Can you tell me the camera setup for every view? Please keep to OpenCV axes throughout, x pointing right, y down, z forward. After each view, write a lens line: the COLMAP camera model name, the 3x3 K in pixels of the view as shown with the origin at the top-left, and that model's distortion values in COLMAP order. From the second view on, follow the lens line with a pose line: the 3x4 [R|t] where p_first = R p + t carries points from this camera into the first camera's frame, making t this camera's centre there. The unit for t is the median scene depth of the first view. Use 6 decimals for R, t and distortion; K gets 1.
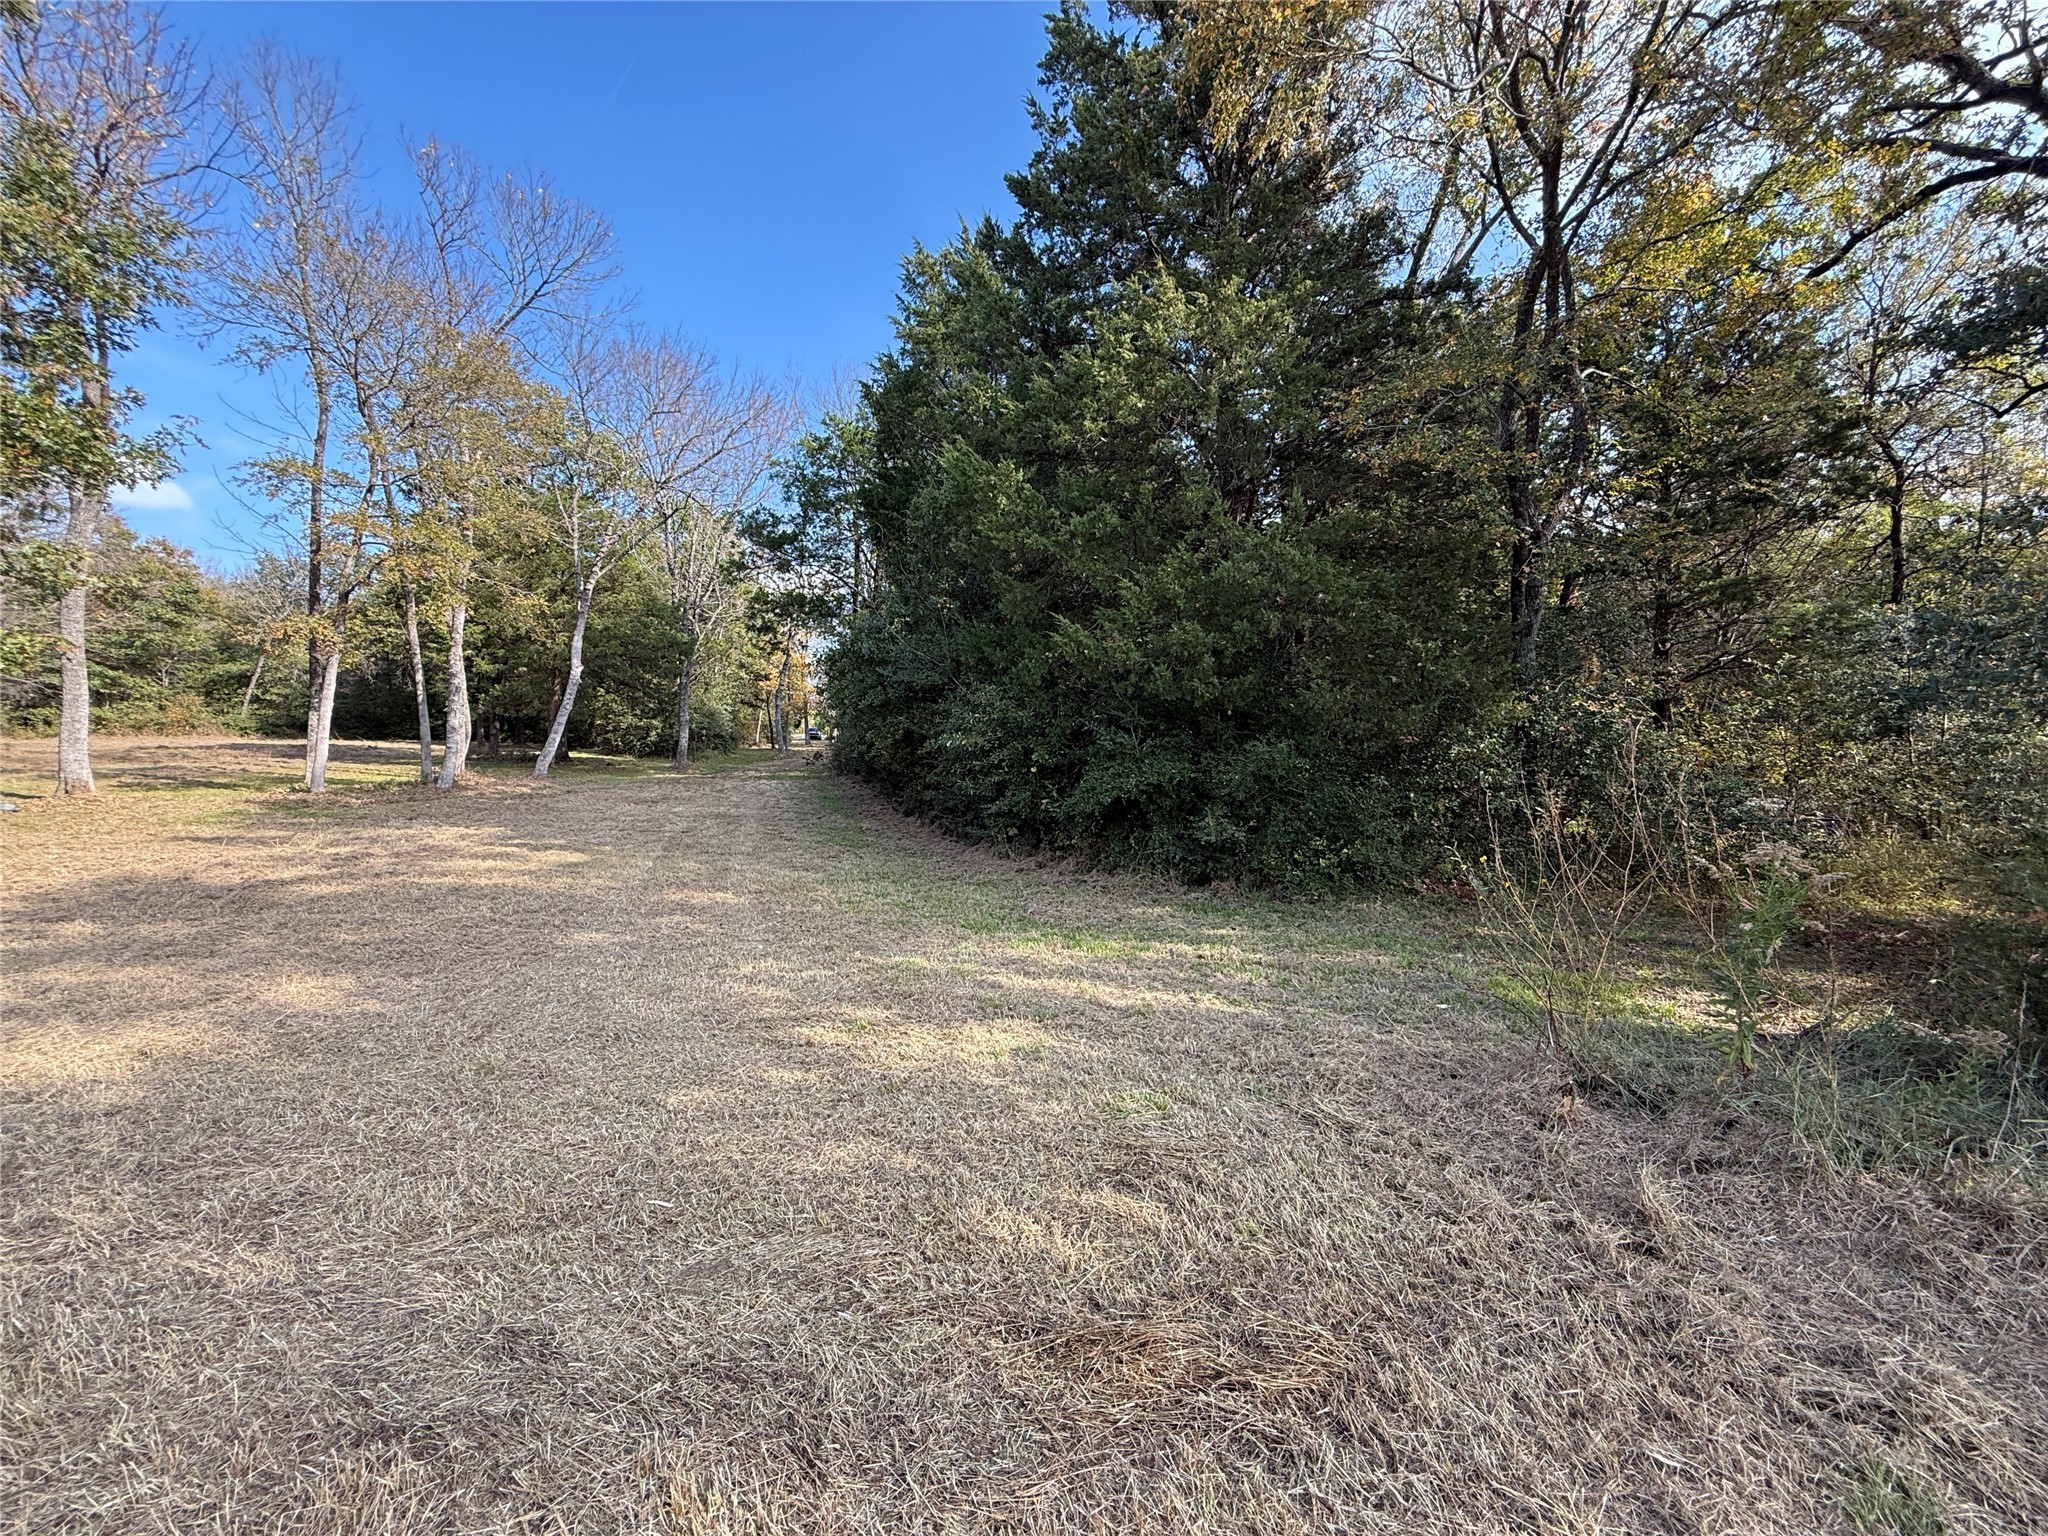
lens RADIAL K [[810.7, 0, 1017.7], [0, 810.7, 766.7], [0, 0, 1]] dist [-0.000081, 0.000195]
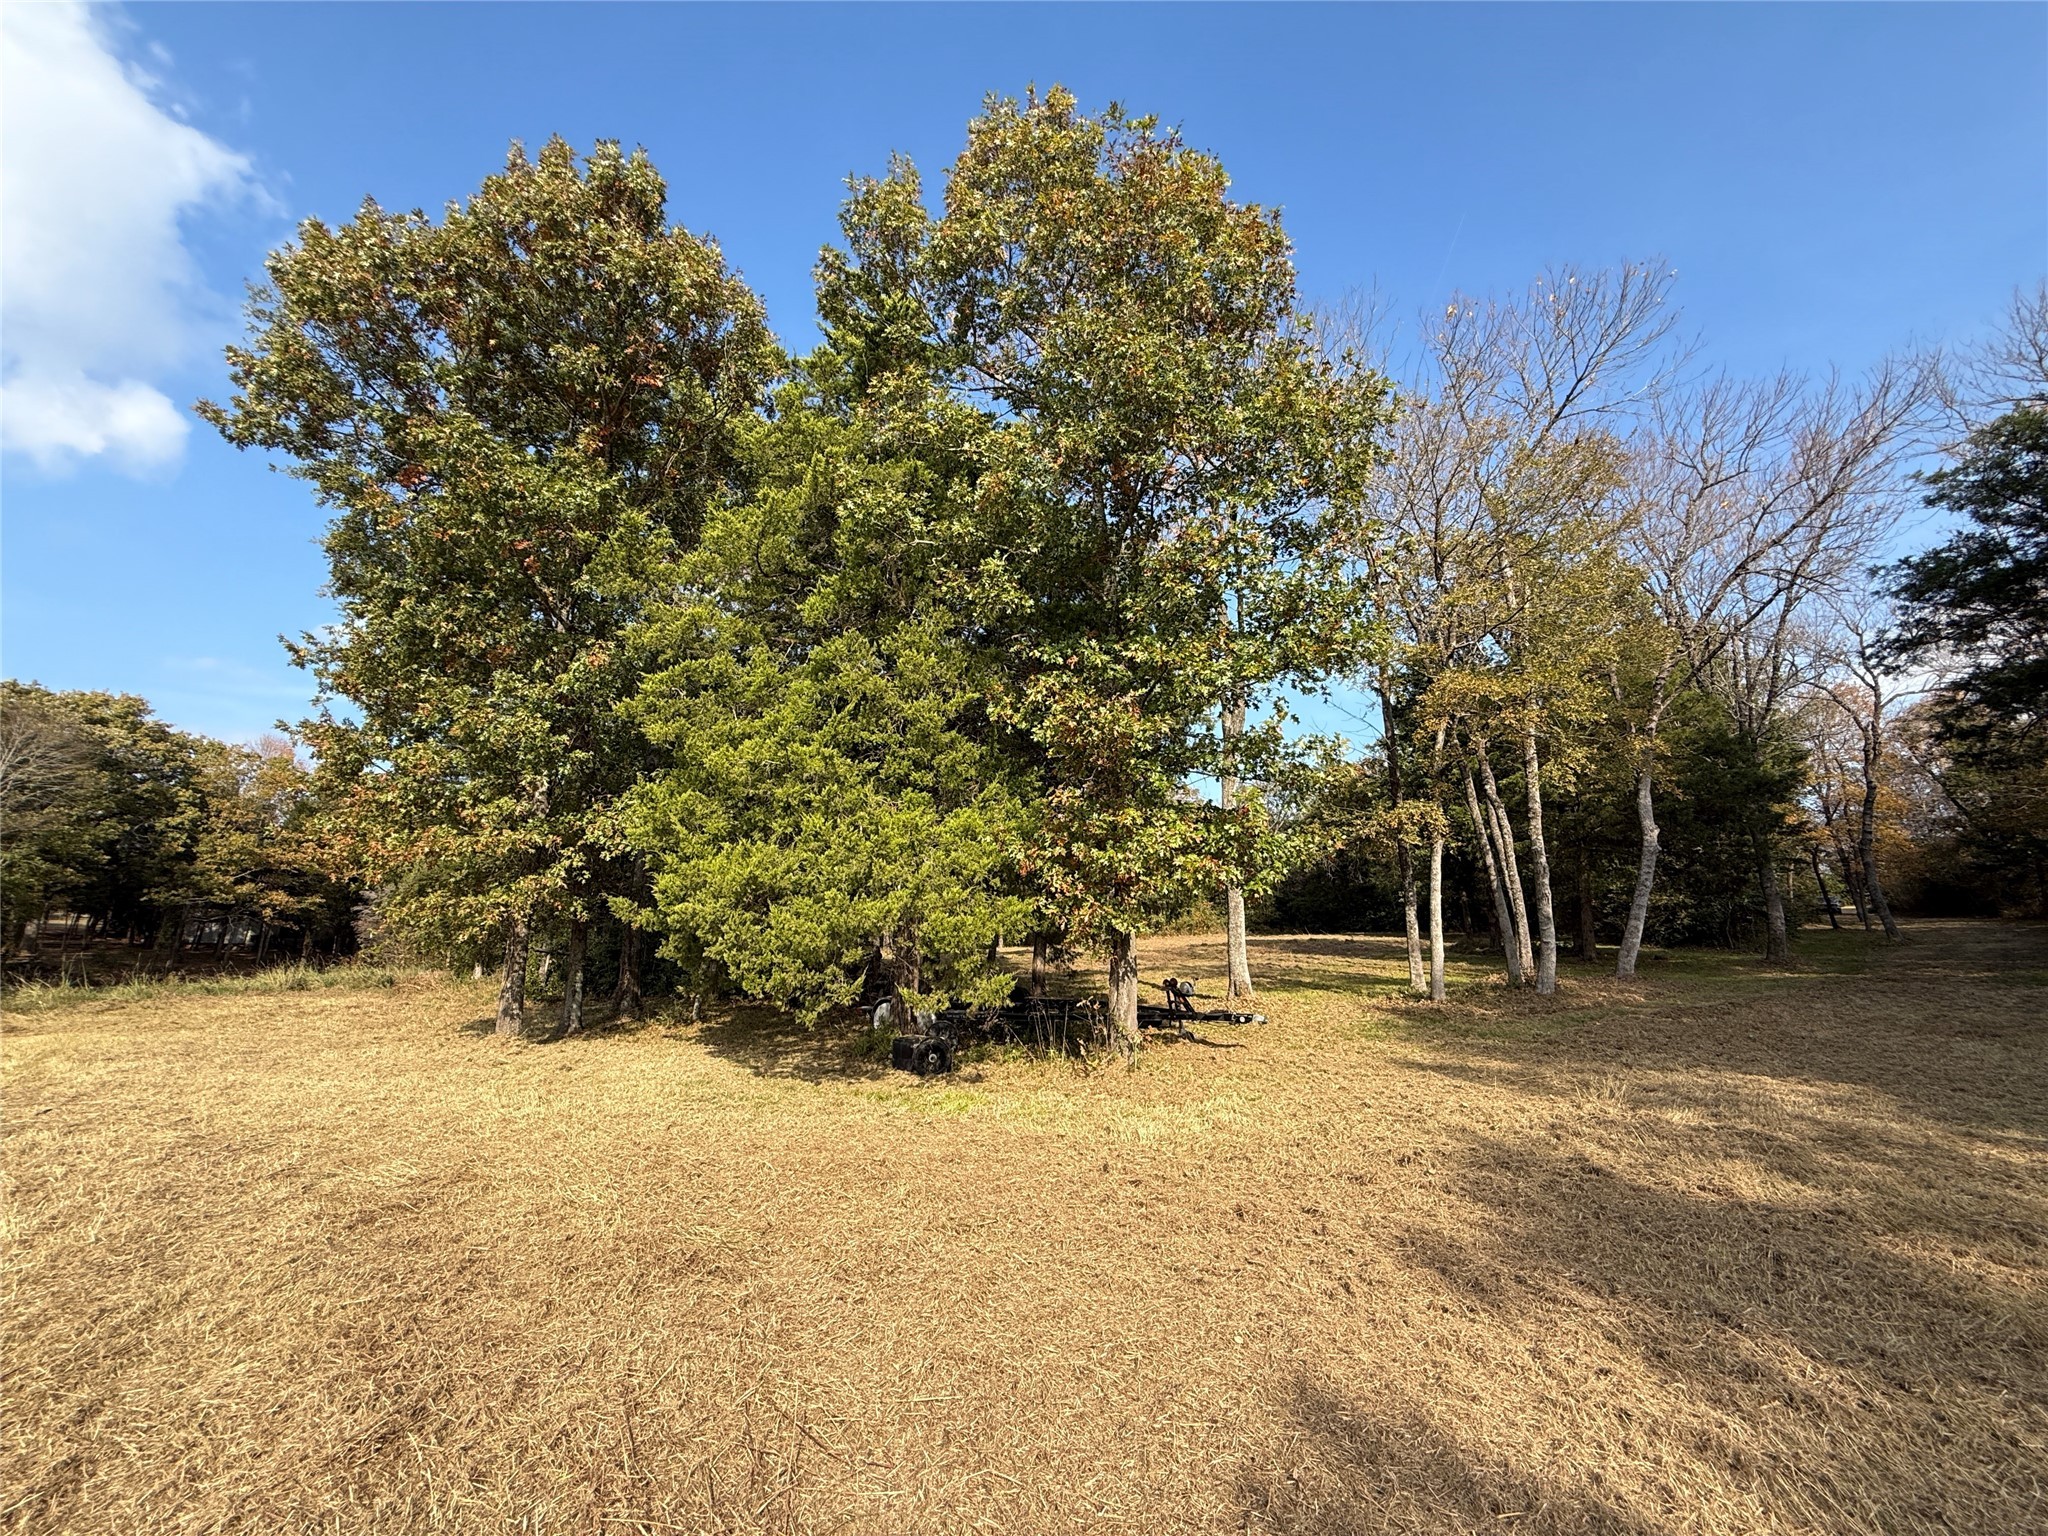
lens RADIAL K [[817.3, 0, 1016.8], [0, 817.3, 766.6], [0, 0, 1]] dist [-0.000154, 0.000134]
pose [[0.562056, -0.193832, -0.804066, -0.249630], [0.009959, 0.973668, -0.227755, -0.011920], [0.827039, 0.120003, 0.549186, 0.077076]]
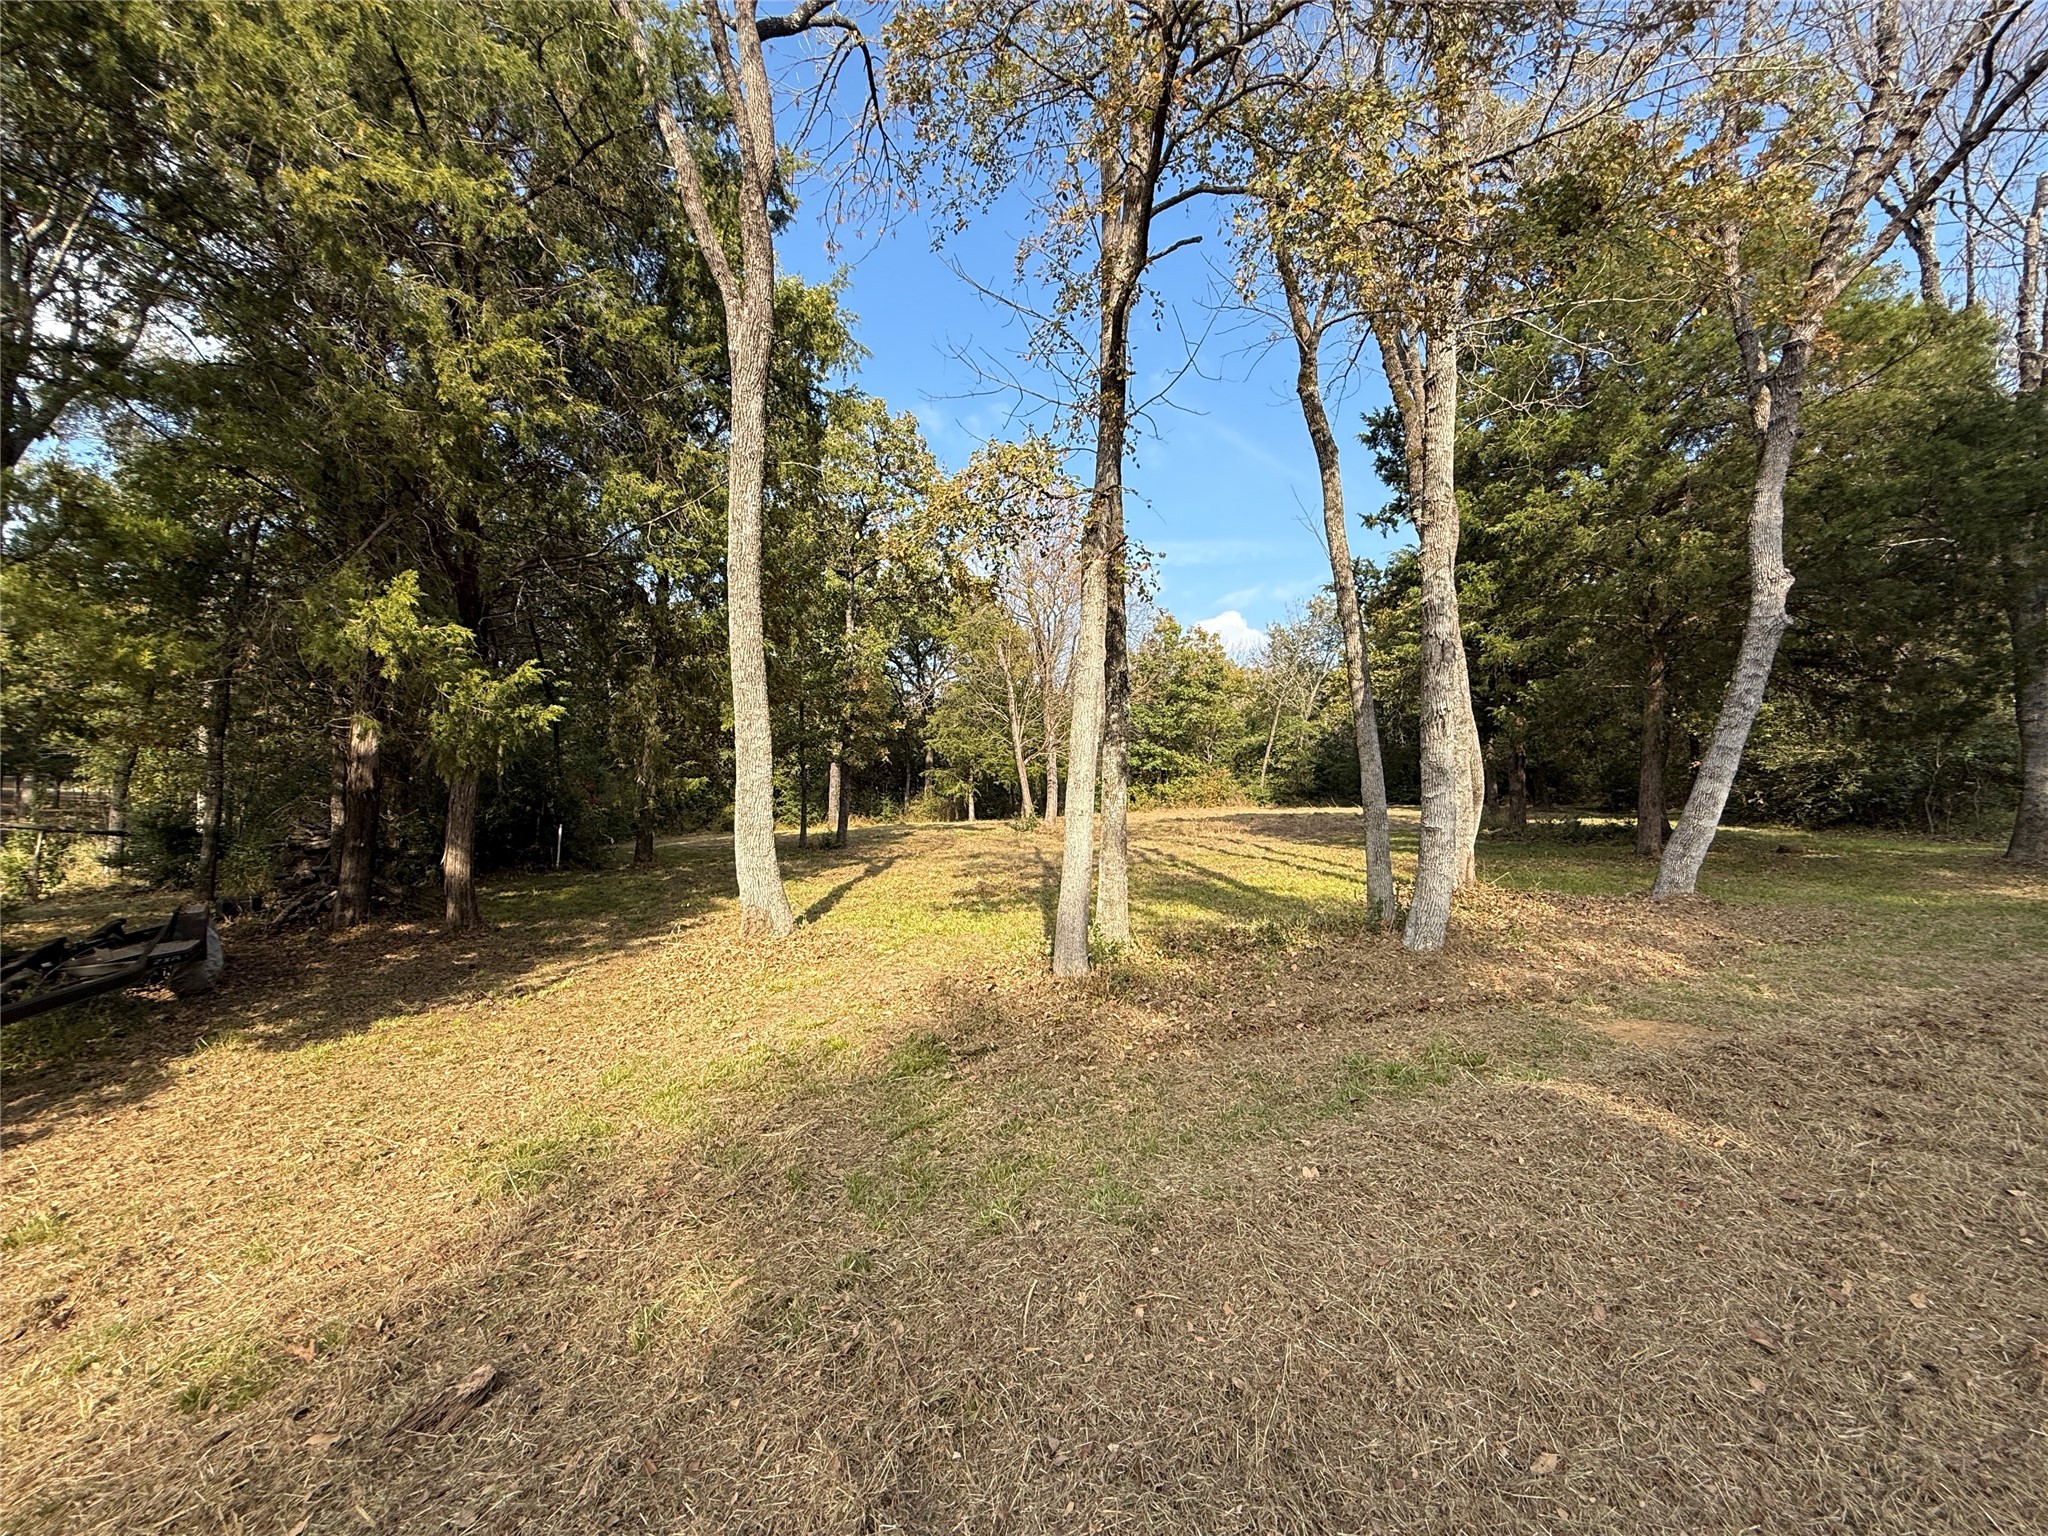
lens RADIAL K [[817.3, 0, 1016.8], [0, 817.3, 766.6], [0, 0, 1]] dist [-0.000154, 0.000134]
pose [[0.452227, -0.069491, -0.889192, -0.387936], [0.002701, 0.997062, -0.076547, -0.019424], [0.891899, 0.032215, 0.451086, 0.564565]]
